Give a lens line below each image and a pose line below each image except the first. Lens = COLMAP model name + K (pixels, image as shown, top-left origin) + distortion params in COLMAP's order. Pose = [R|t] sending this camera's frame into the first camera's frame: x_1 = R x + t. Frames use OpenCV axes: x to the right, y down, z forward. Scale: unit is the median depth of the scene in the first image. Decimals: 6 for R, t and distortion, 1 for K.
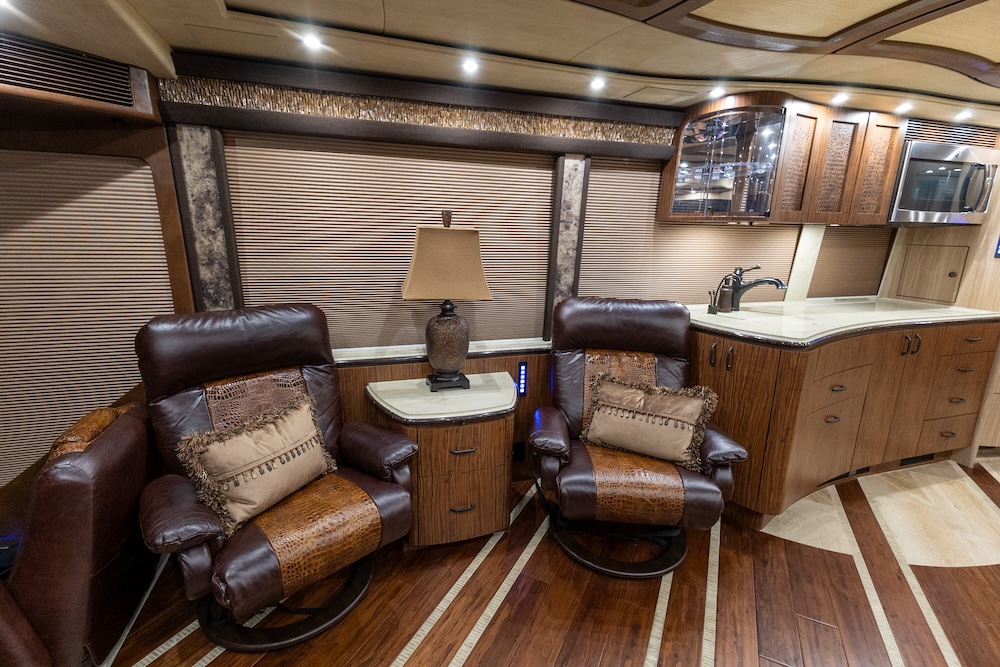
lens RADIAL K [[456.2, 0, 499.8], [0, 456.2, 331.7], [0, 0, 1]] dist [0.018569, -0.002463]
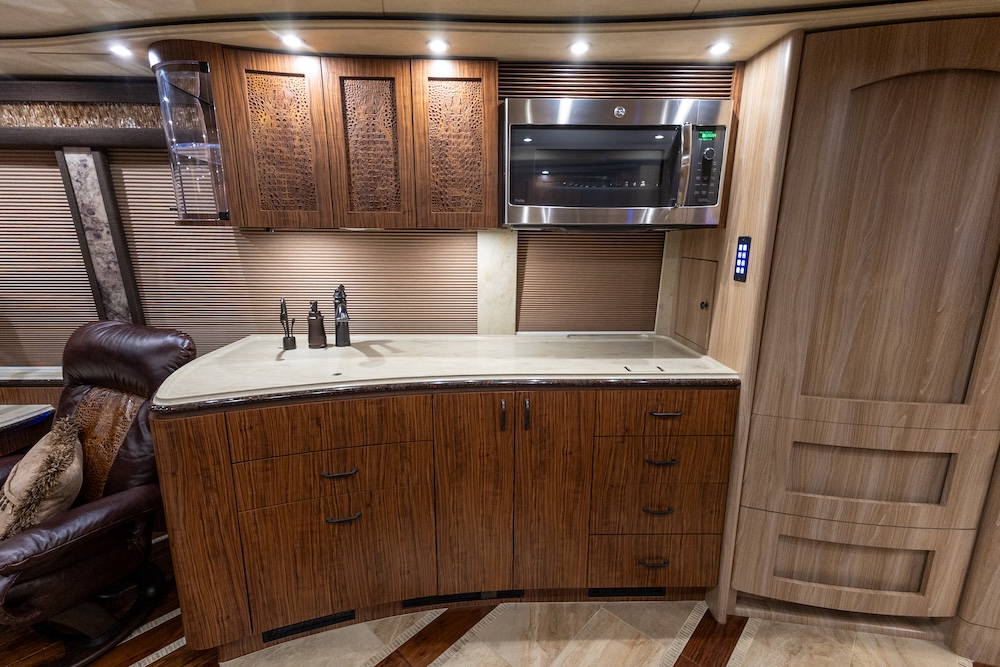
lens RADIAL K [[456.2, 0, 499.6], [0, 456.2, 331.0], [0, 0, 1]] dist [0.018569, -0.002463]
pose [[0.959496, 0.044265, -0.278223, 1.036466], [-0.048536, 0.998785, -0.008476, -0.081559], [0.277510, 0.021636, 0.960479, 0.384402]]
